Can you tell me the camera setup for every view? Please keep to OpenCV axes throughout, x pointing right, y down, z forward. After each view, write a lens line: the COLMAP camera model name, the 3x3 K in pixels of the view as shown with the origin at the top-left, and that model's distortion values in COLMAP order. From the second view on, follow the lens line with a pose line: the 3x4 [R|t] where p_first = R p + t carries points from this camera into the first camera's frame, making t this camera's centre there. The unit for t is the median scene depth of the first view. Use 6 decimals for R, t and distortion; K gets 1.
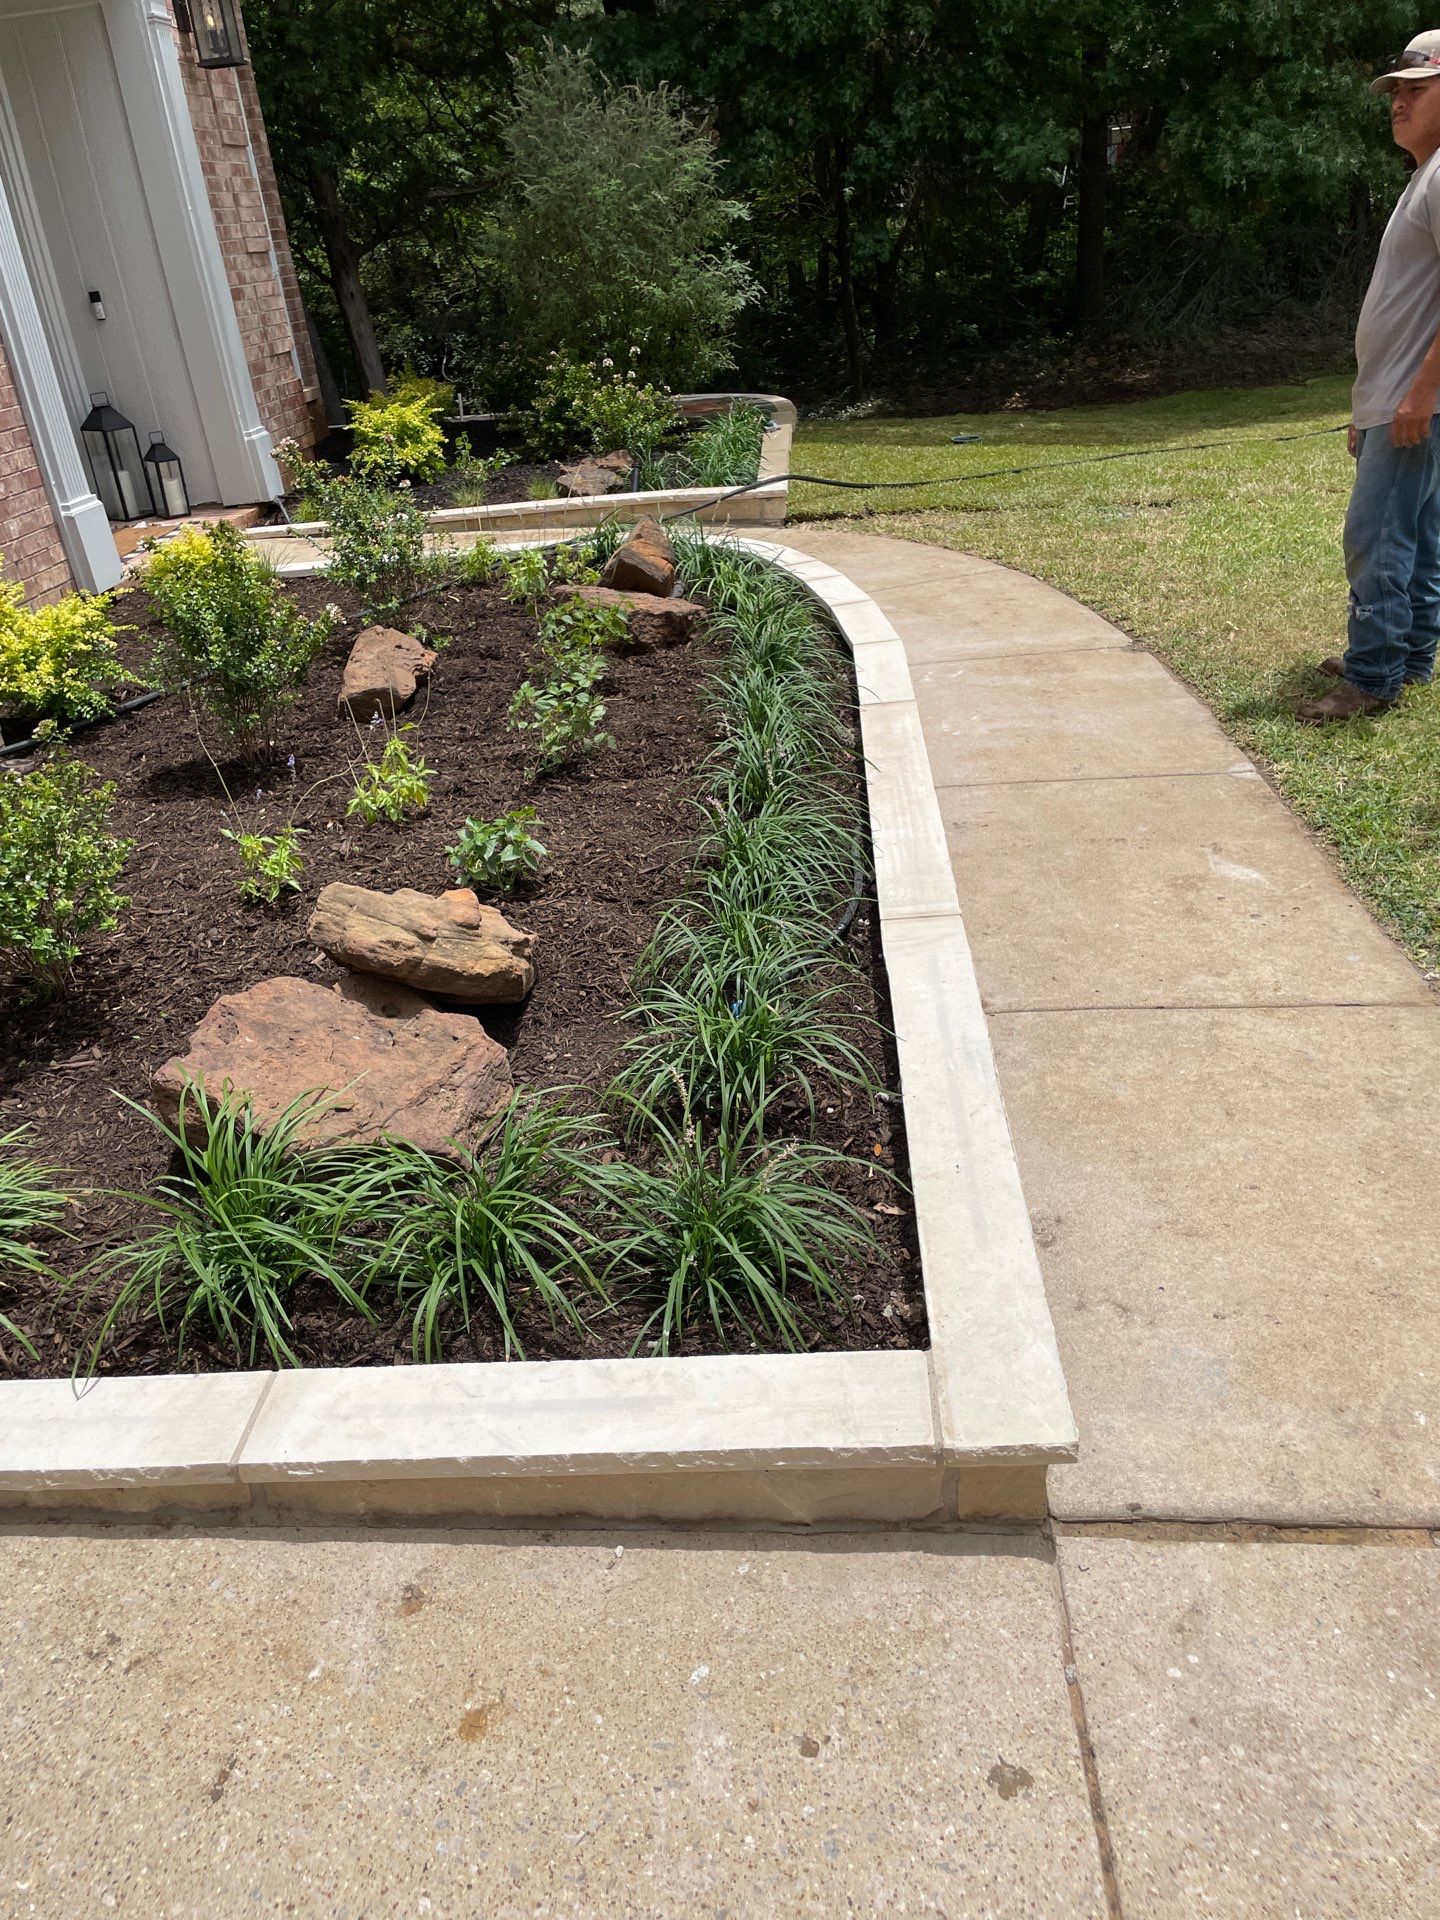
lens RADIAL K [[1441.6, 0, 732.9], [0, 1441.6, 955.3], [0, 0, 1]] dist [0.089140, -0.110637]
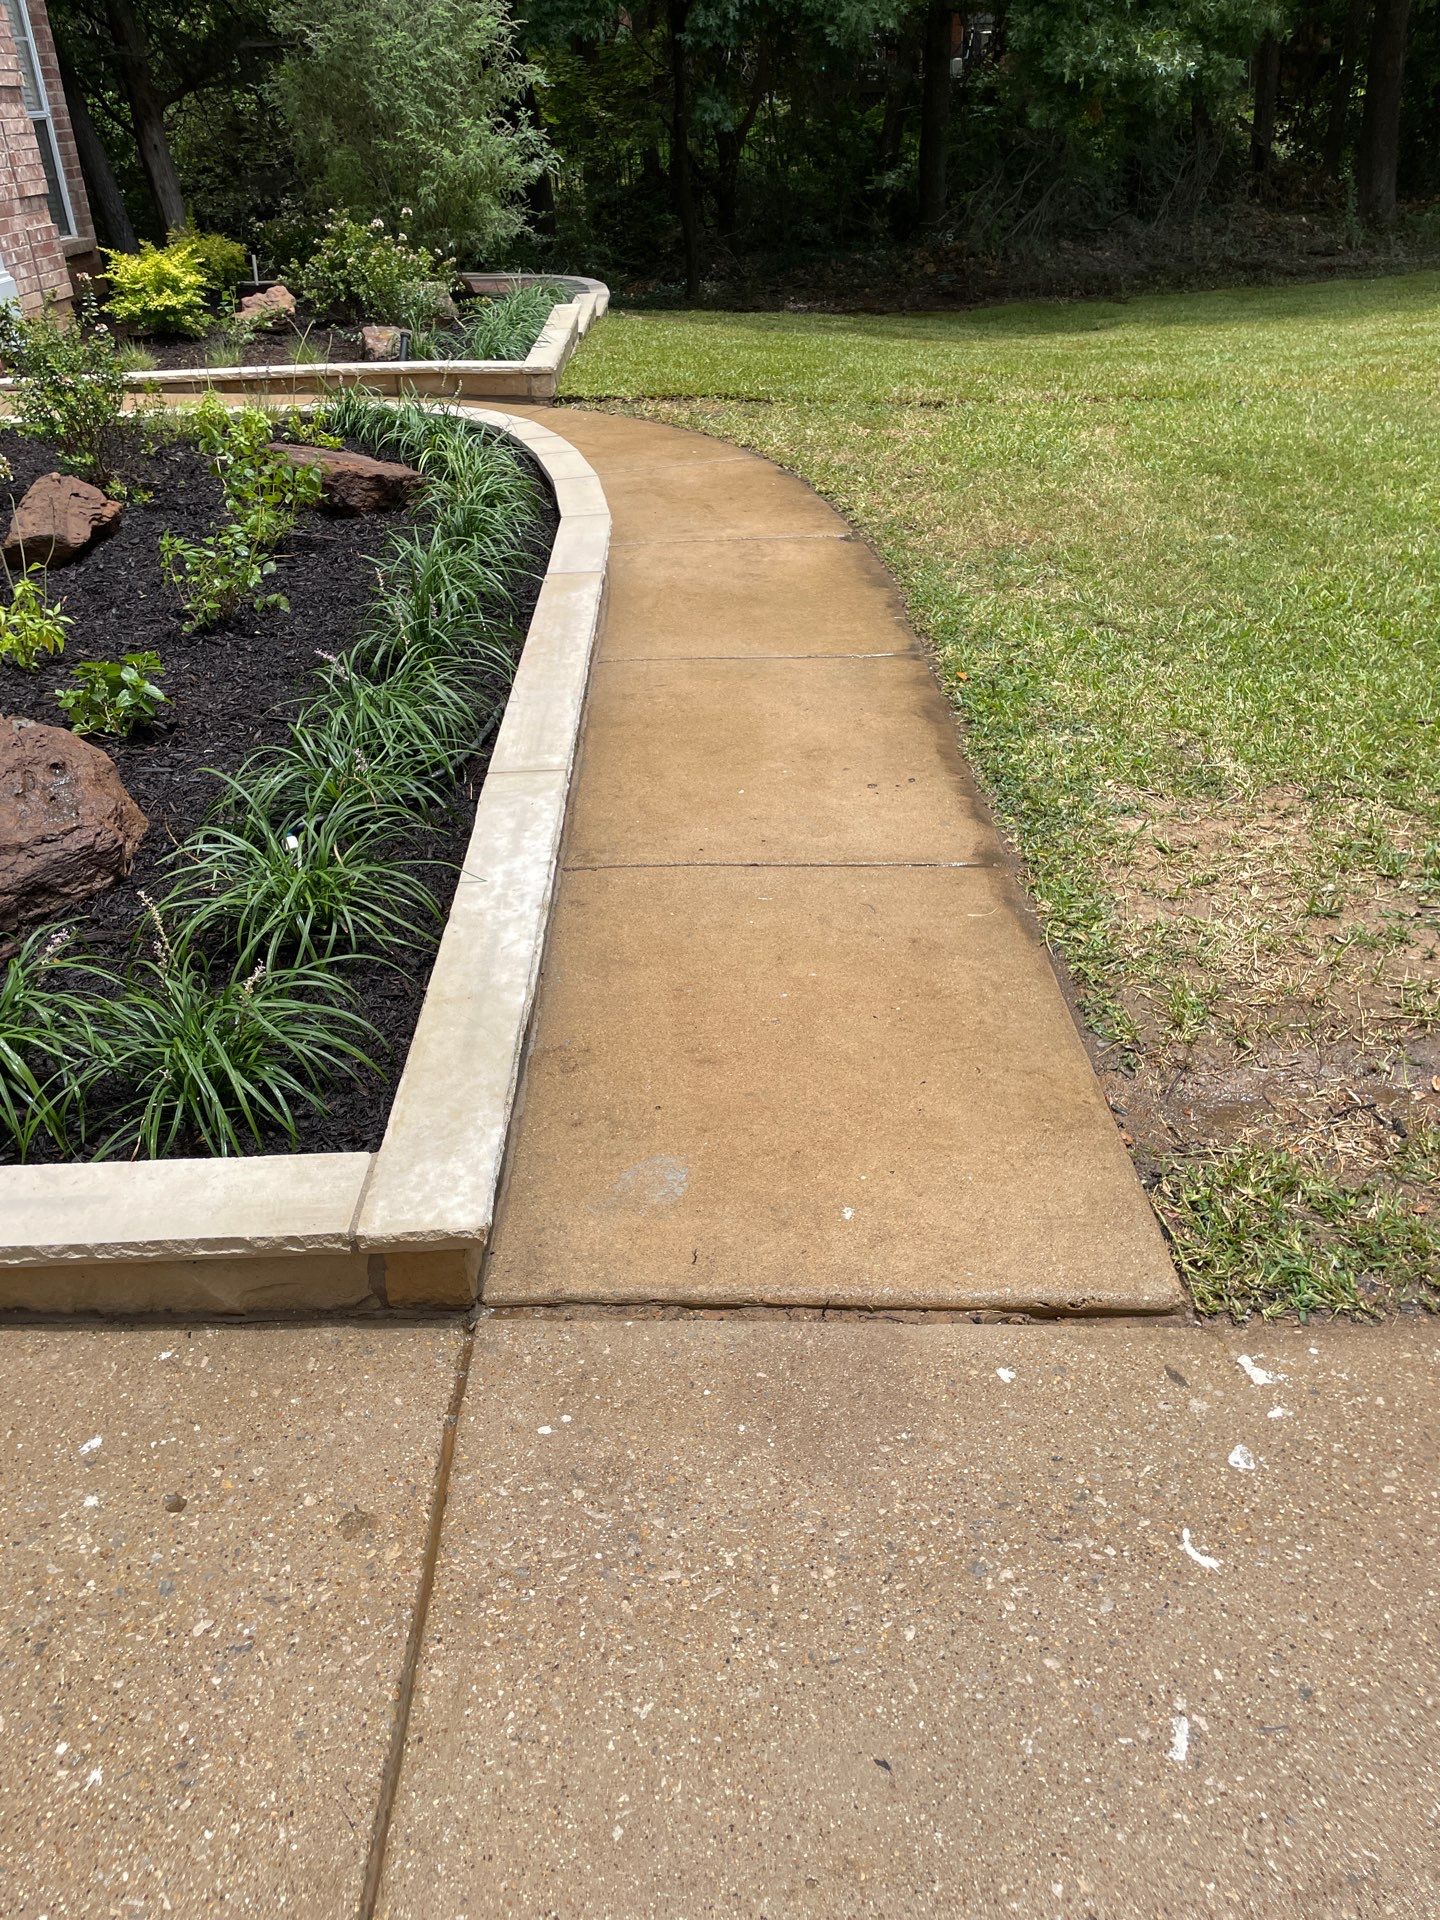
lens RADIAL K [[1441.6, 0, 713.7], [0, 1441.6, 946.4], [0, 0, 1]] dist [0.089140, -0.110637]
pose [[0.997032, 0.010195, 0.076310, 0.166683], [-0.014589, 0.998253, 0.057252, 0.034311], [-0.075593, -0.058195, 0.995439, -0.027833]]
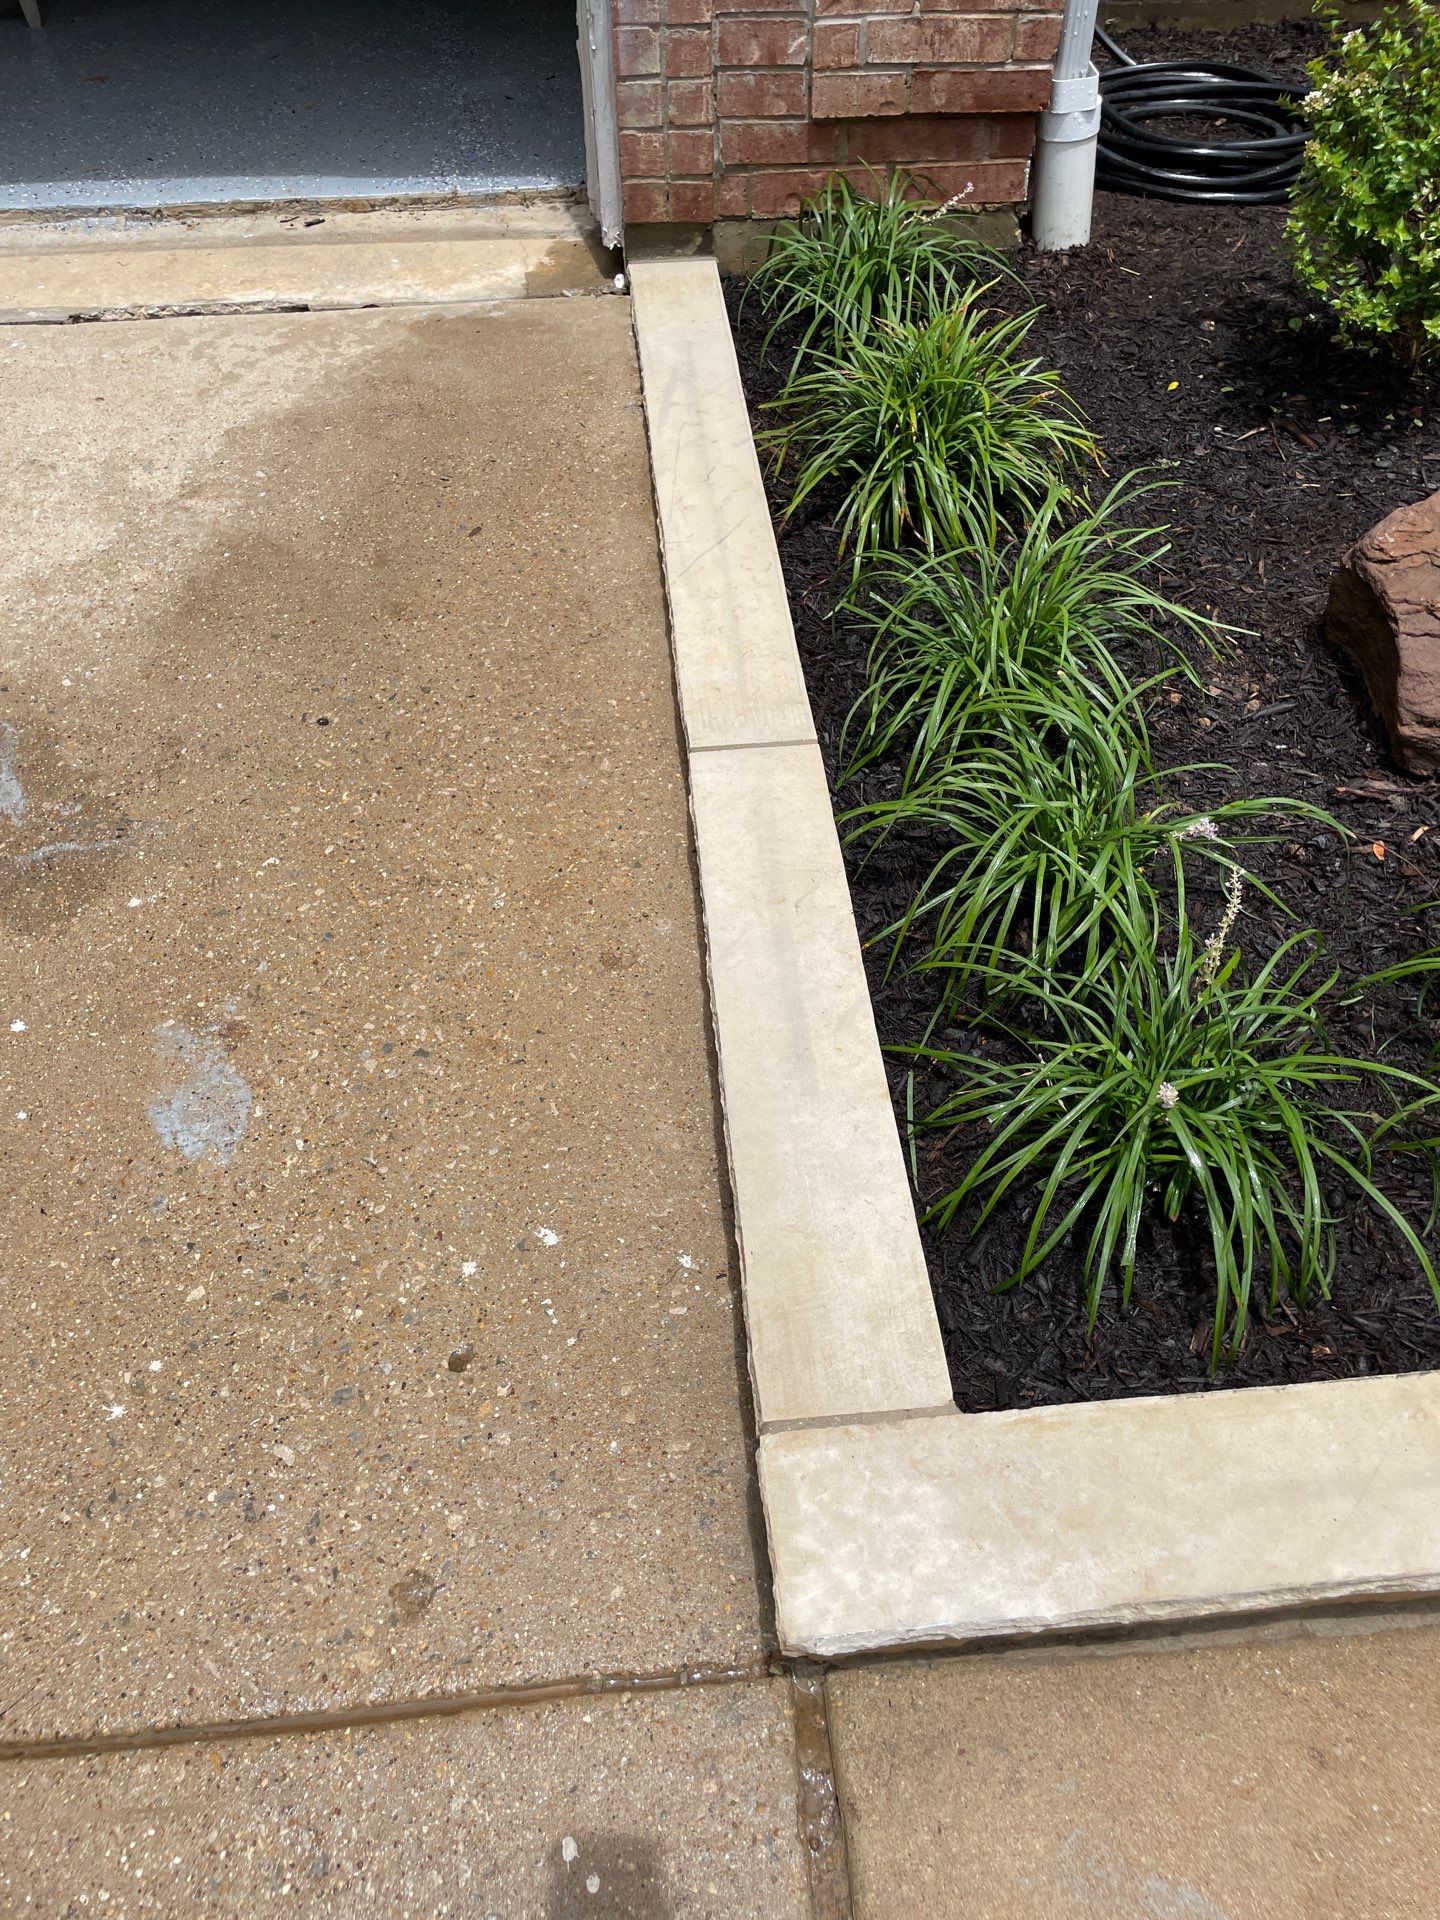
lens RADIAL K [[1441.6, 0, 747.5], [0, 1441.6, 950.7], [0, 0, 1]] dist [0.089140, -0.110637]
pose [[0.143308, 0.775472, -0.614903, 0.201077], [-0.452065, 0.604003, 0.656367, -0.126623], [0.880398, 0.183913, 0.437122, 0.340793]]
